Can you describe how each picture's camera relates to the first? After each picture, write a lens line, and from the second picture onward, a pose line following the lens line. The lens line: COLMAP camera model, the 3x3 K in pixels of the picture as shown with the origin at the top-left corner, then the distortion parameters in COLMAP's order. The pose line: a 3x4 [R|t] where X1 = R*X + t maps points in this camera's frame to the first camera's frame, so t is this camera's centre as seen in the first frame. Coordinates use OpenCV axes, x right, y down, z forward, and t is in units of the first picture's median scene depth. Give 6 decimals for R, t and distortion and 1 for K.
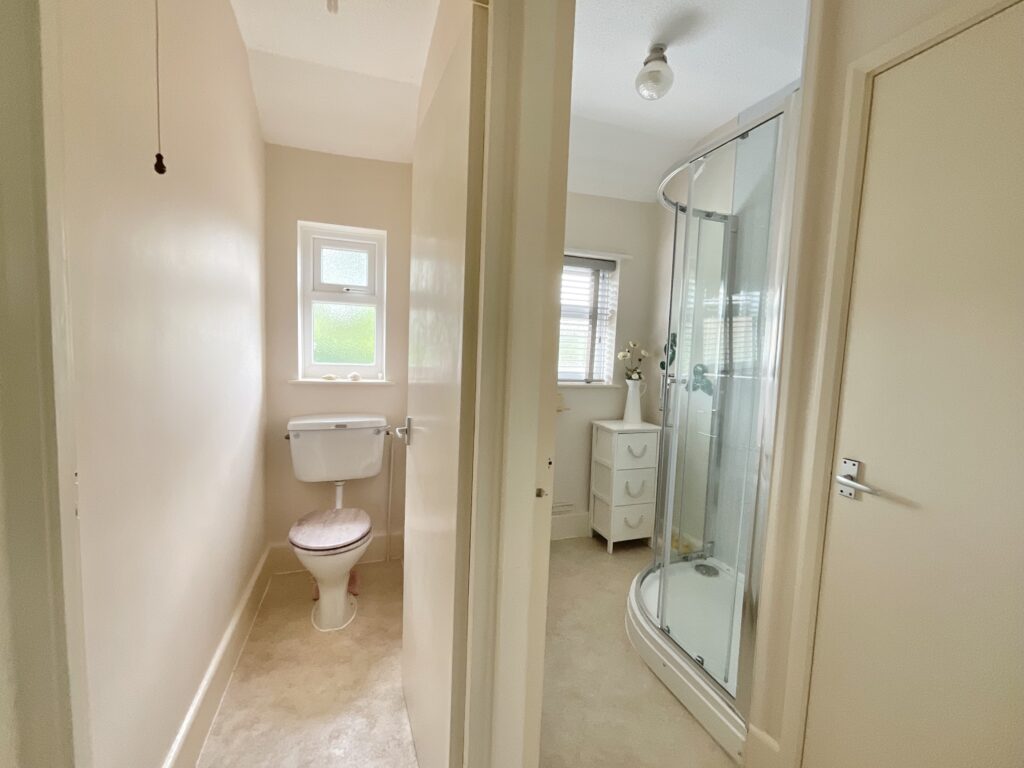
lens RADIAL K [[423.7, 0, 512.0], [0, 423.7, 384.0], [0, 0, 1]] dist [-0.010833, -0.000070]
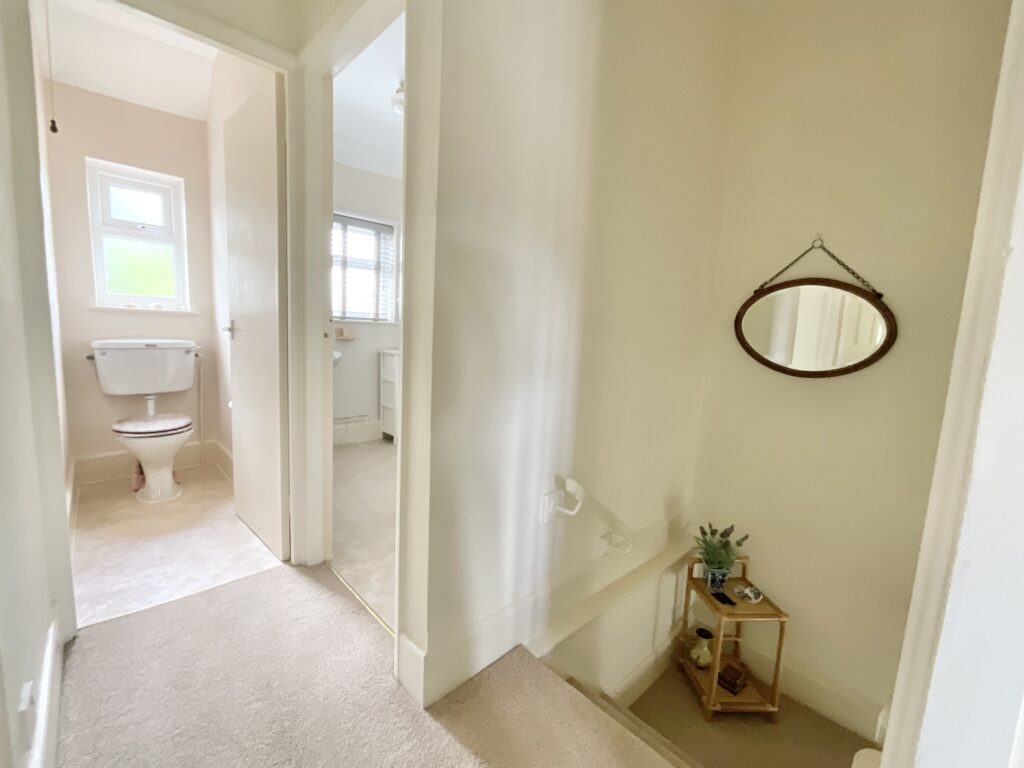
lens RADIAL K [[439.2, 0, 512.0], [0, 439.2, 384.0], [0, 0, 1]] dist [-0.001620, 0.000150]
pose [[0.908273, -0.046790, 0.415752, -0.005924], [0.023665, 0.997881, 0.060605, 0.119818], [-0.417707, -0.045208, 0.907456, -0.398385]]
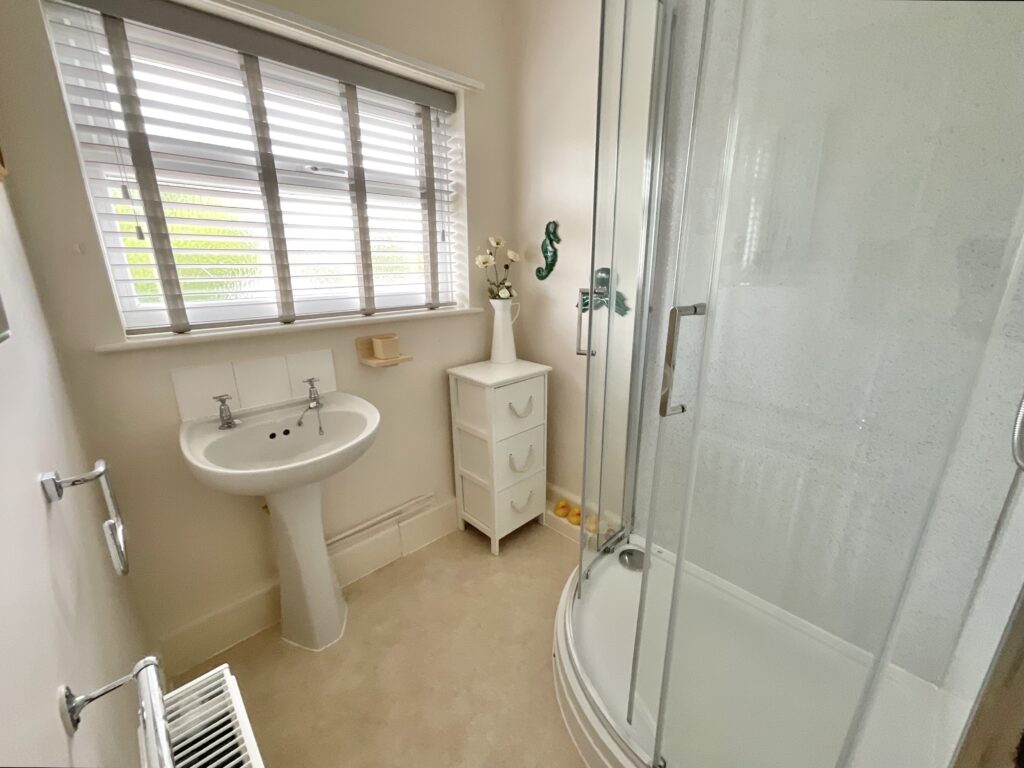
lens RADIAL K [[423.7, 0, 512.0], [0, 423.7, 384.0], [0, 0, 1]] dist [-0.010833, -0.000070]
pose [[0.901759, -0.161678, 0.400863, 0.018996], [0.073931, 0.971435, 0.225494, -0.028216], [-0.425870, -0.173705, 0.887953, 0.391056]]
